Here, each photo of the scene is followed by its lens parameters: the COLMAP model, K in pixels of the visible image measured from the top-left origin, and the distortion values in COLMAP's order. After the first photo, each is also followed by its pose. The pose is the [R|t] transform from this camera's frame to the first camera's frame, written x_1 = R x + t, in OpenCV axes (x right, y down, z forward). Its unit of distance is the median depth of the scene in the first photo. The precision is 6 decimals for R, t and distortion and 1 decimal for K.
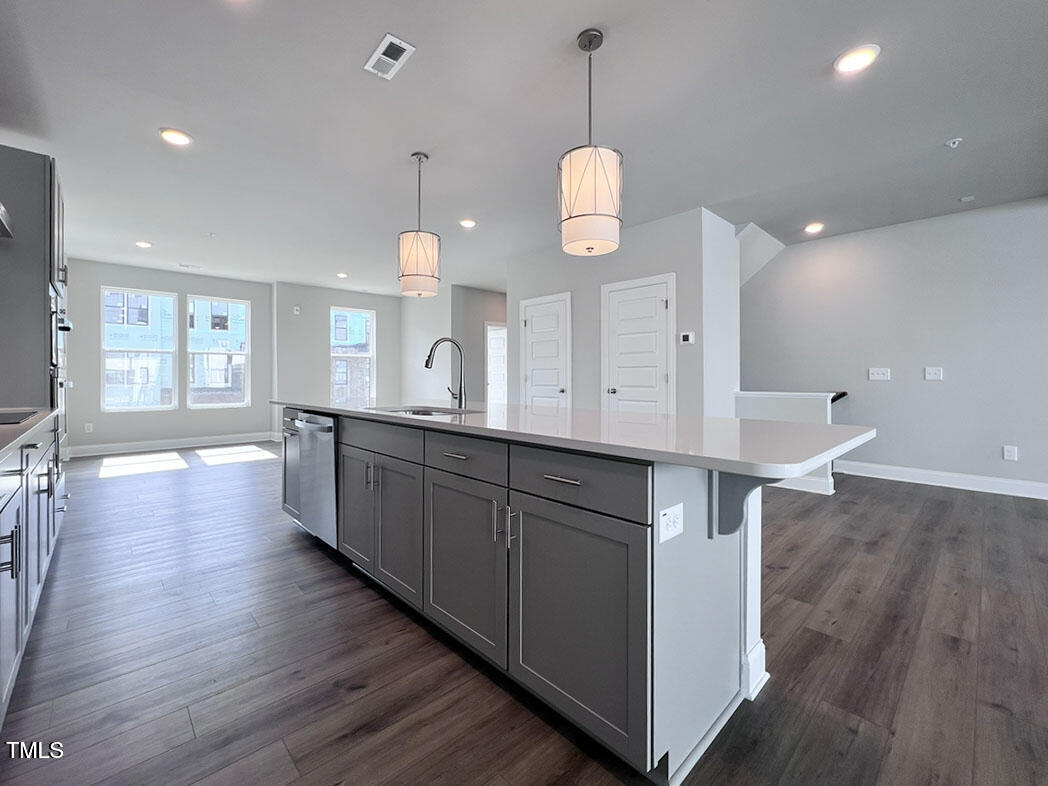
lens RADIAL K [[432.0, 0, 523.5], [0, 432.0, 377.3], [0, 0, 1]] dist [-0.002753, -0.000290]
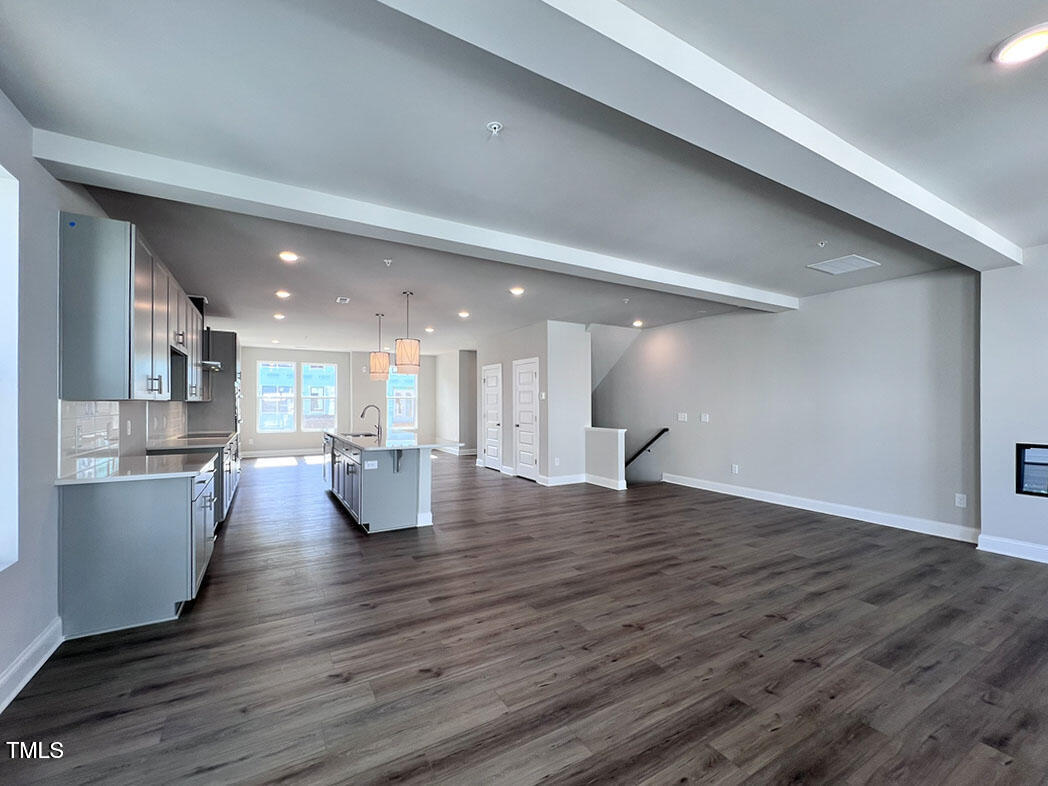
lens RADIAL K [[430.1, 0, 534.6], [0, 430.1, 402.3], [0, 0, 1]] dist [-0.007917, 0.000388]
pose [[0.977630, 0.002781, -0.210313, 0.638469], [-0.003632, 0.999987, -0.003661, -0.053371], [0.210300, 0.004343, 0.977627, -0.606898]]
